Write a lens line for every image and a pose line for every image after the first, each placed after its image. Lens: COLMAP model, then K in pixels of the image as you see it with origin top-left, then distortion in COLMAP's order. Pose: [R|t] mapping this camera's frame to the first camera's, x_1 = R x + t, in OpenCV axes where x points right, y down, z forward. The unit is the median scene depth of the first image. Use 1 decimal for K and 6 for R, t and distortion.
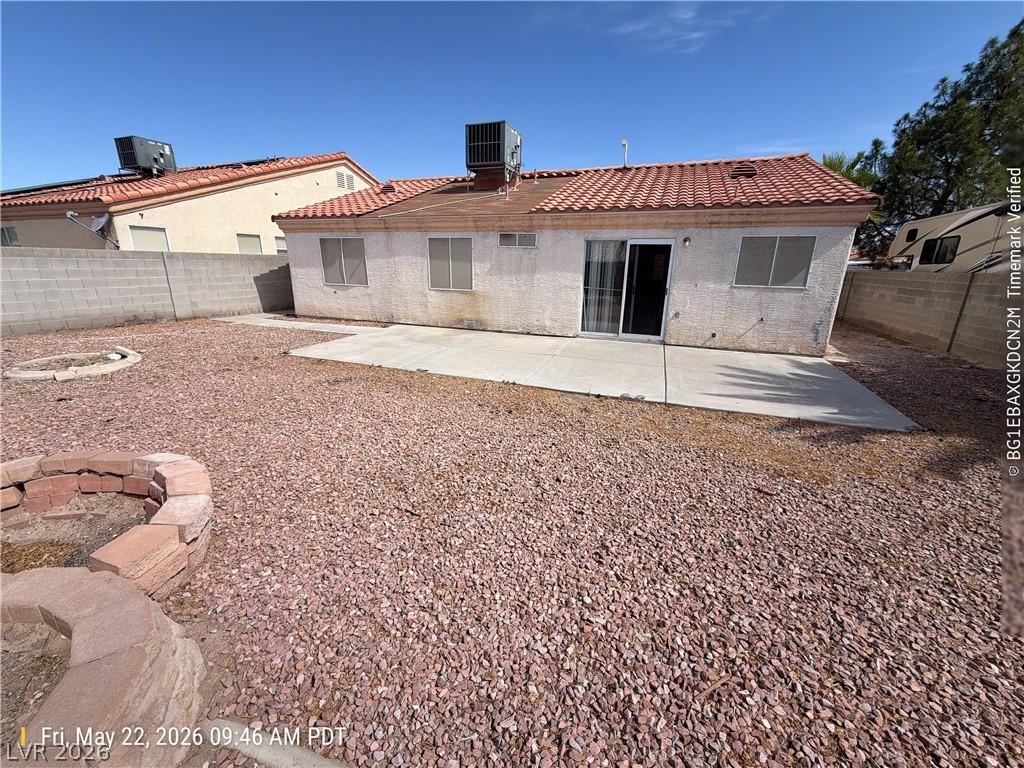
lens RADIAL K [[411.4, 0, 507.8], [0, 411.4, 386.5], [0, 0, 1]] dist [0.004241, 0.000550]
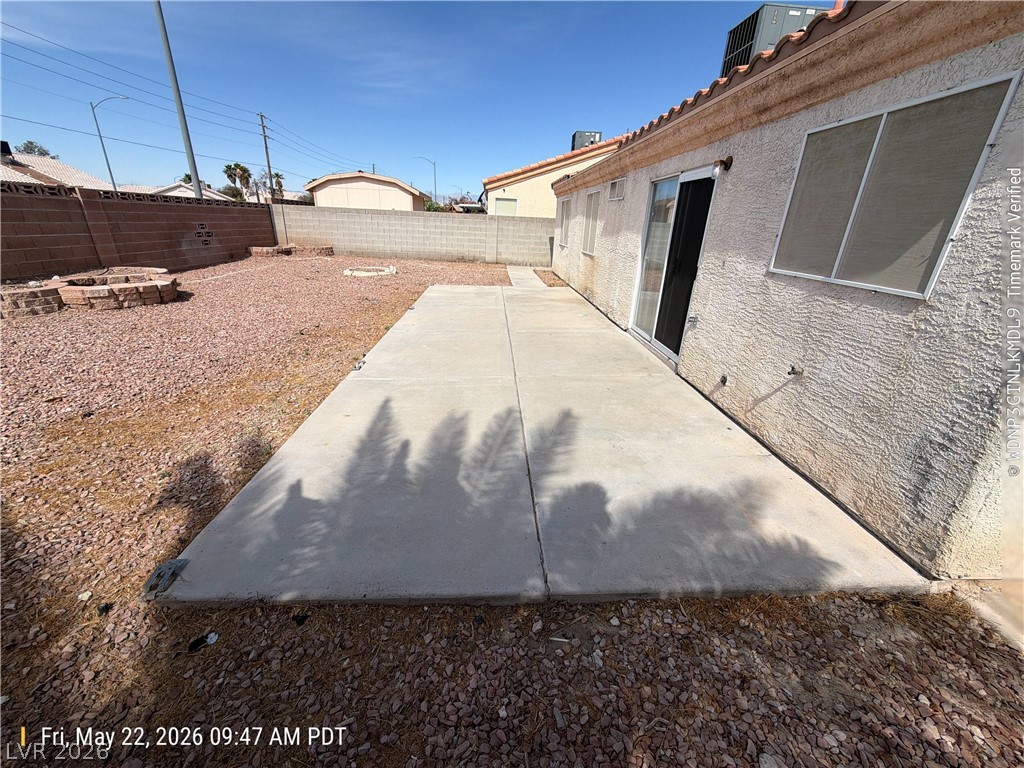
lens RADIAL K [[411.4, 0, 512.6], [0, 411.4, 383.9], [0, 0, 1]] dist [0.004241, 0.000550]
pose [[0.401584, 0.335506, -0.852154, 0.786167], [-0.299339, 0.927459, 0.224089, -0.152085], [0.865521, 0.165092, 0.472883, 0.593864]]
